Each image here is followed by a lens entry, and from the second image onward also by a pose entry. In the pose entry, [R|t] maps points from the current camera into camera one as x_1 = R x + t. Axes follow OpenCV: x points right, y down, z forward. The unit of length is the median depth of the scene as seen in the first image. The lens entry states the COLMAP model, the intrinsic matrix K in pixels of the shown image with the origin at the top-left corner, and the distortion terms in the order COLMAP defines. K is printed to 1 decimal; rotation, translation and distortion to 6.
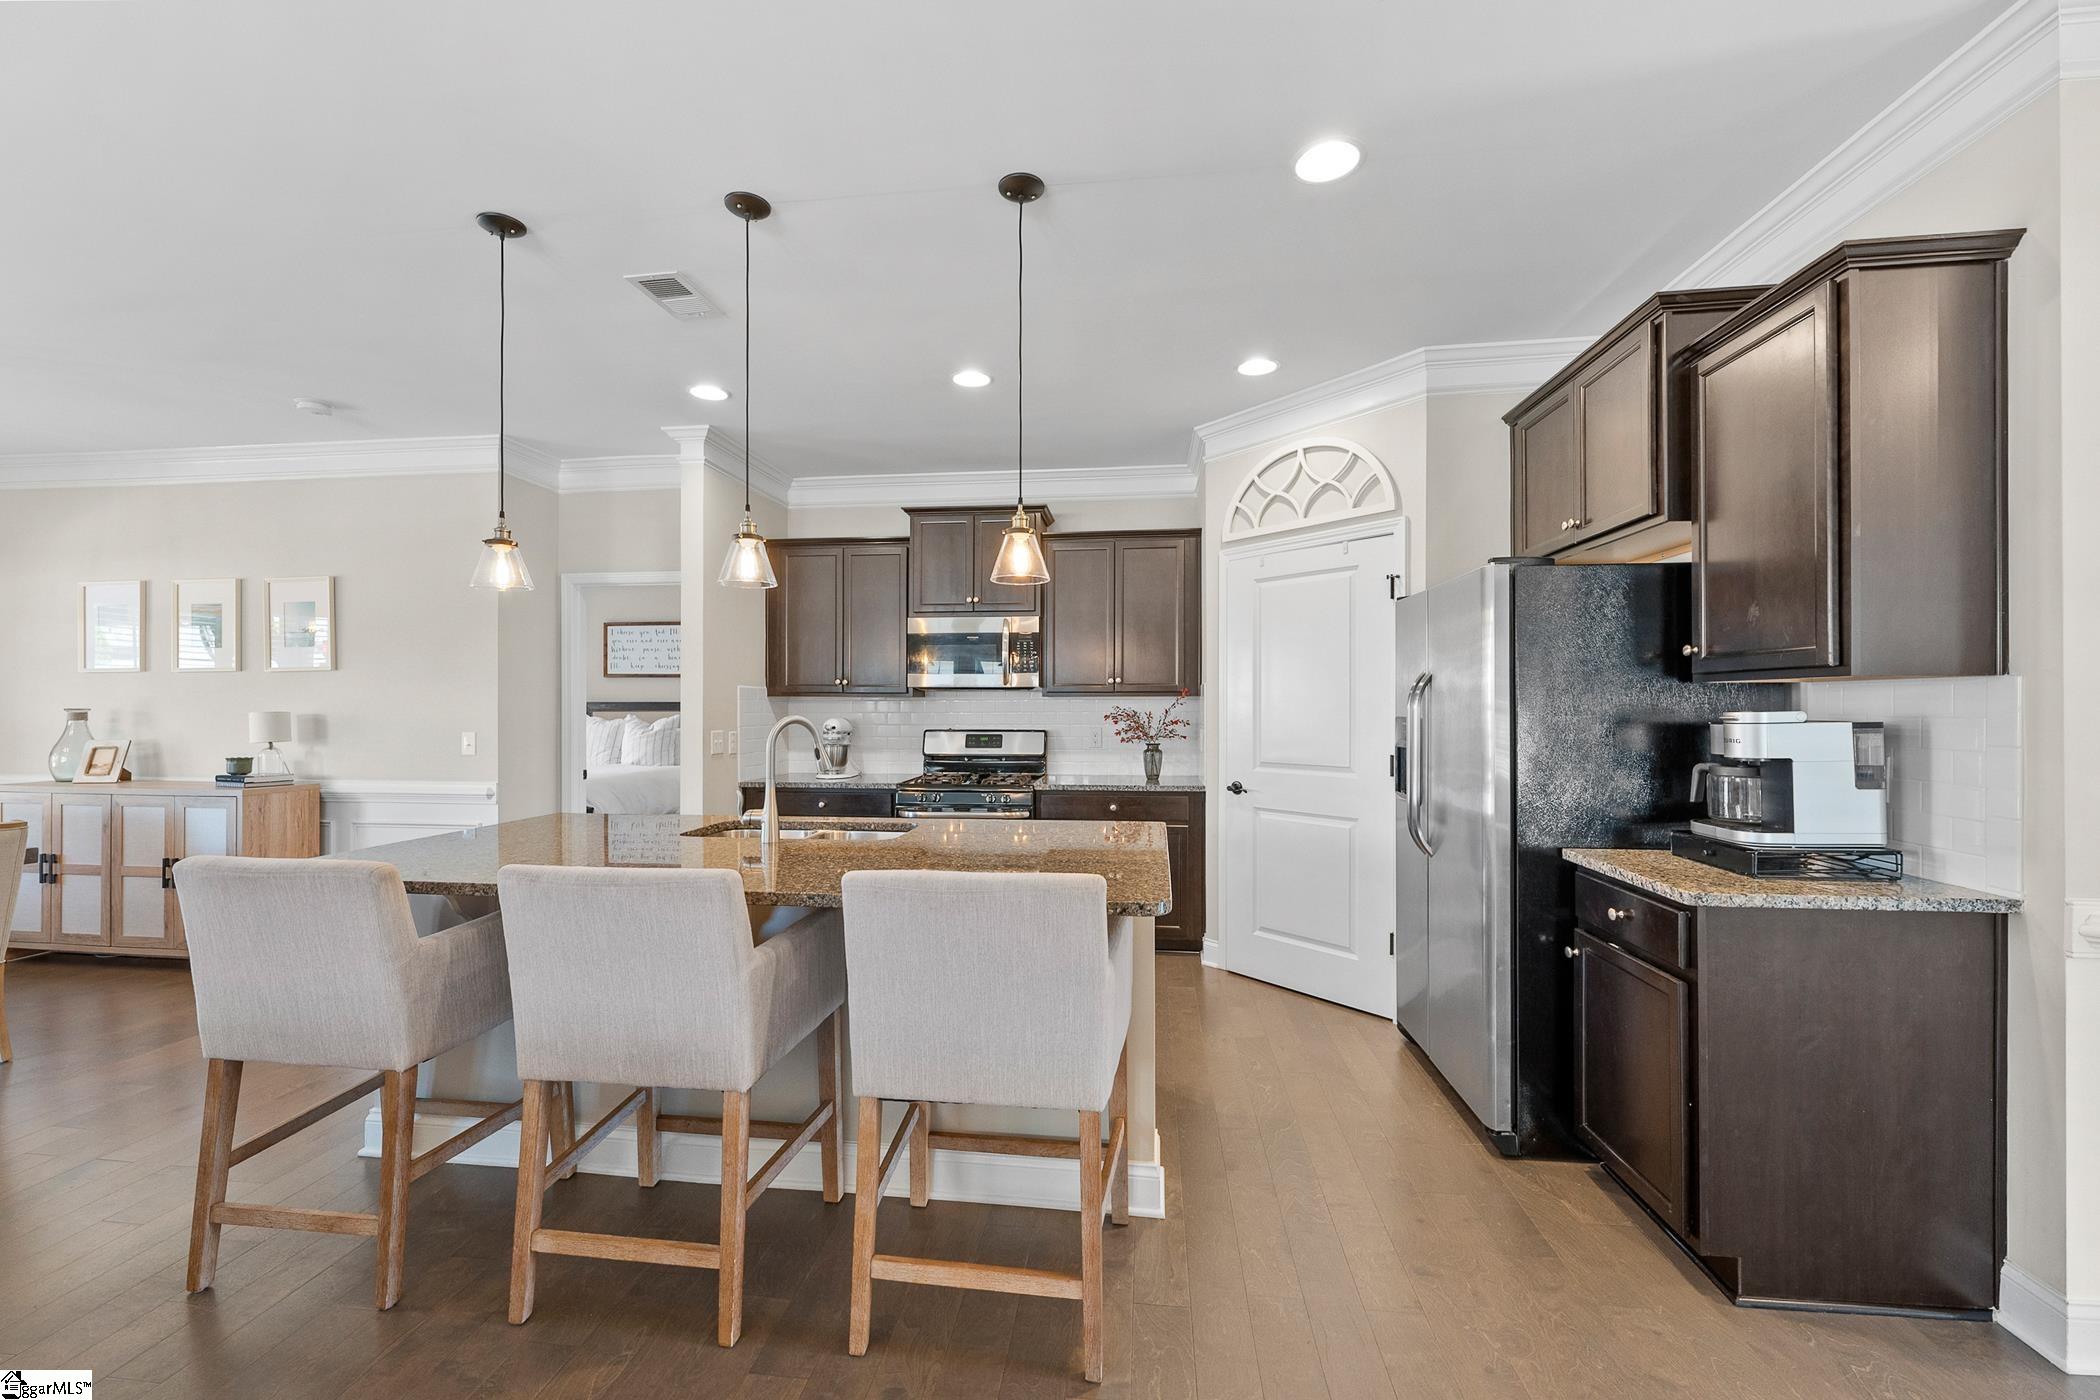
lens RADIAL K [[840.2, 0, 1046.0], [0, 840.2, 701.1], [0, 0, 1]] dist [-0.000949, 0.000115]
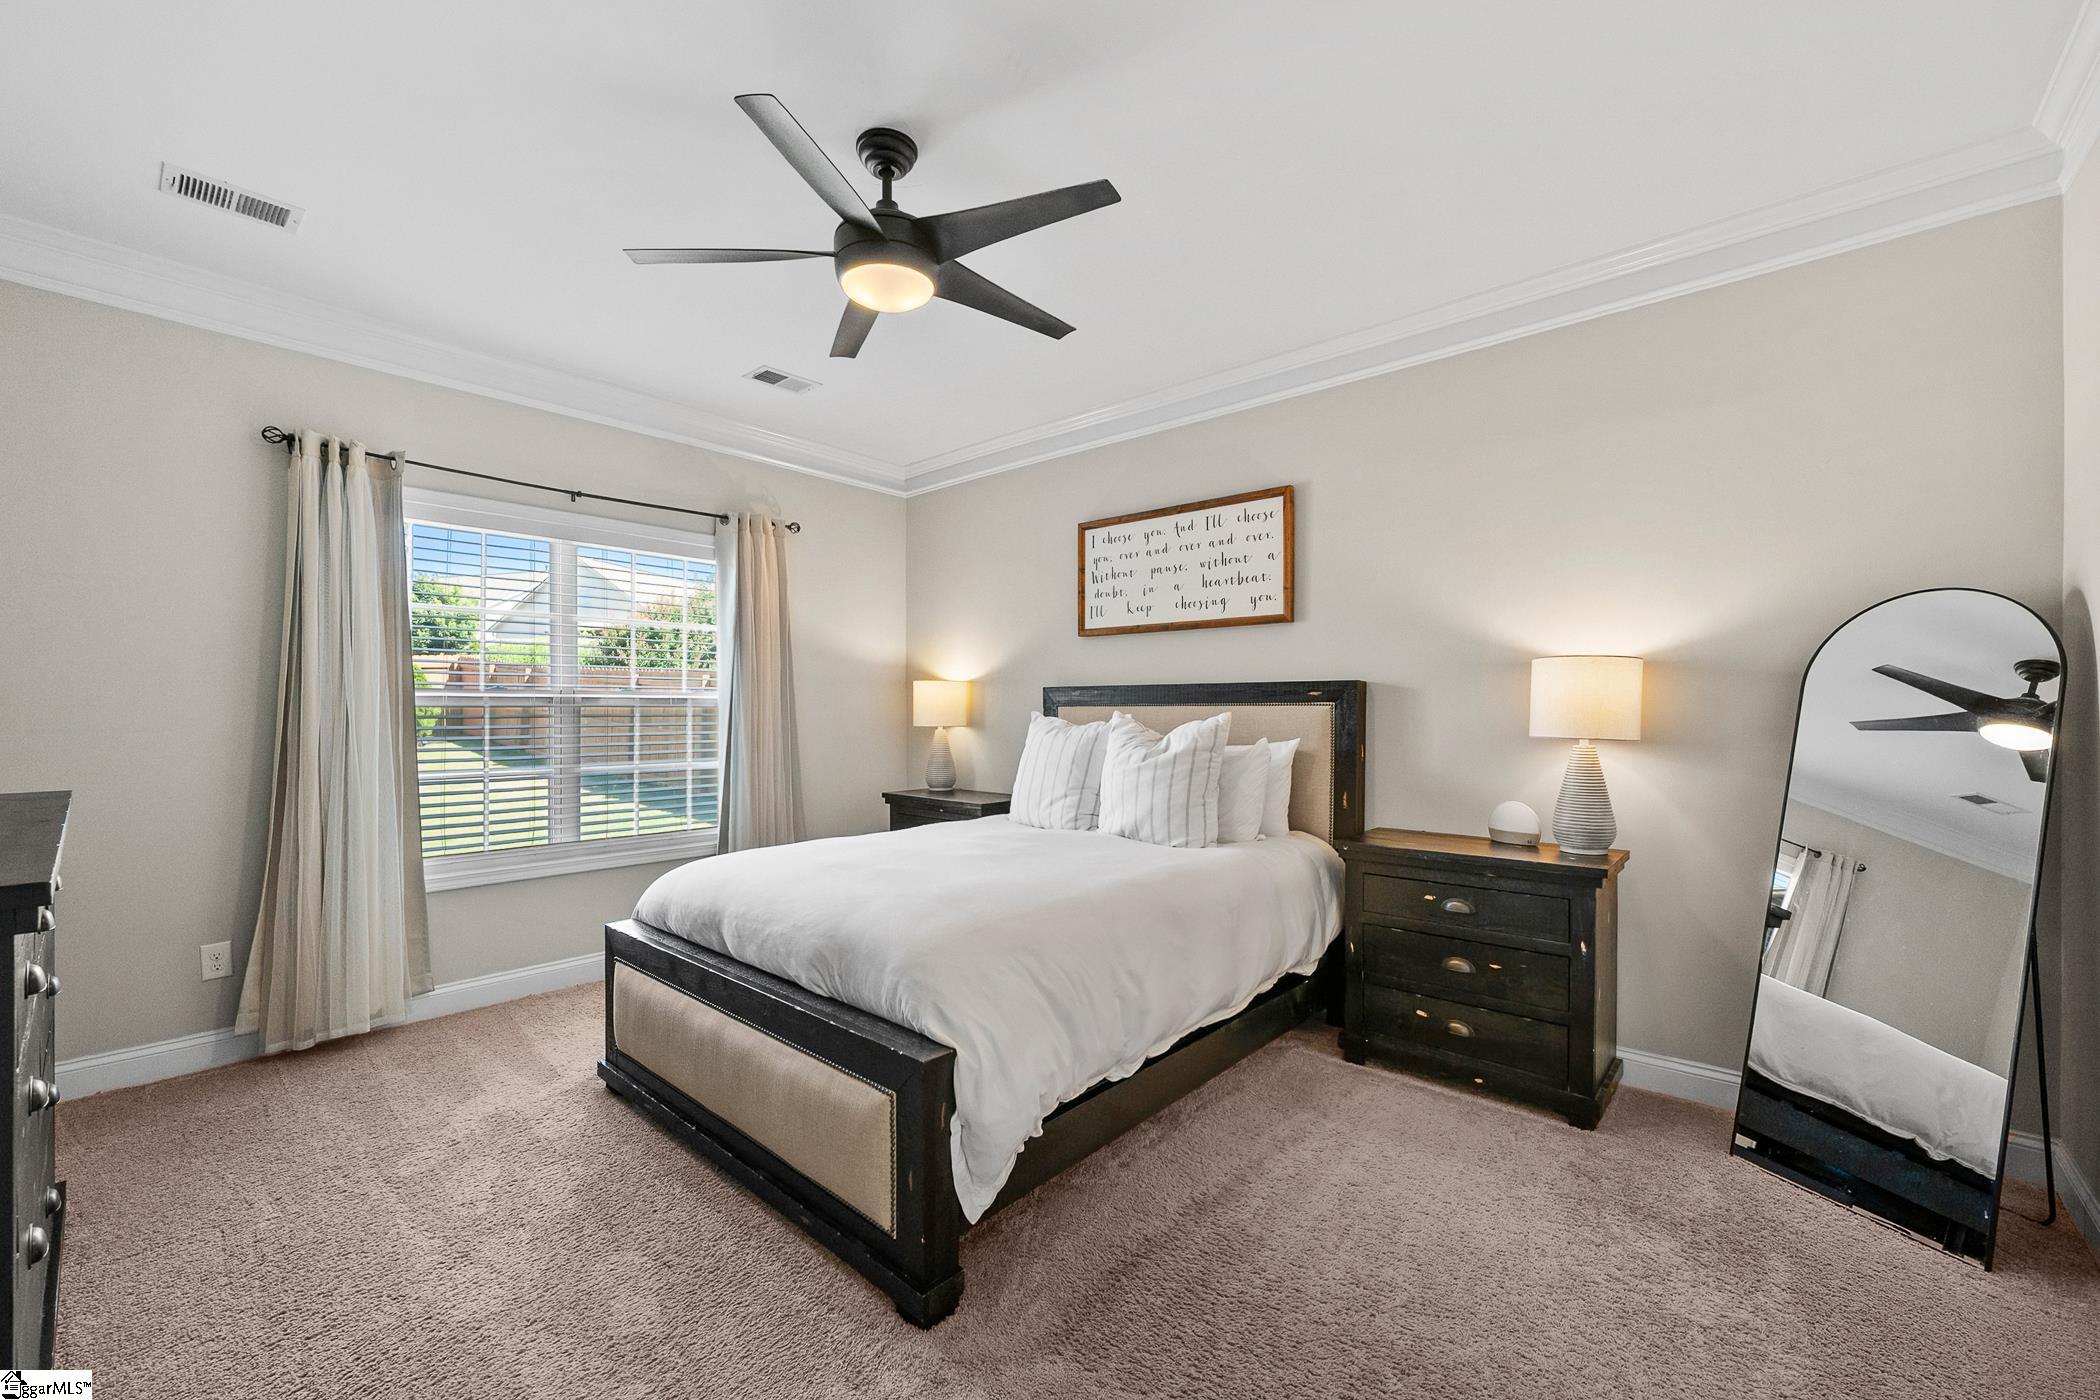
lens RADIAL K [[844.6, 0, 1045.5], [0, 844.6, 723.1], [0, 0, 1]] dist [-0.007352, -0.000009]
pose [[0.826935, 0.007865, -0.562242, -0.539380], [0.003990, 0.999795, 0.019854, 0.024414], [0.562283, -0.018661, 0.826734, 1.180088]]
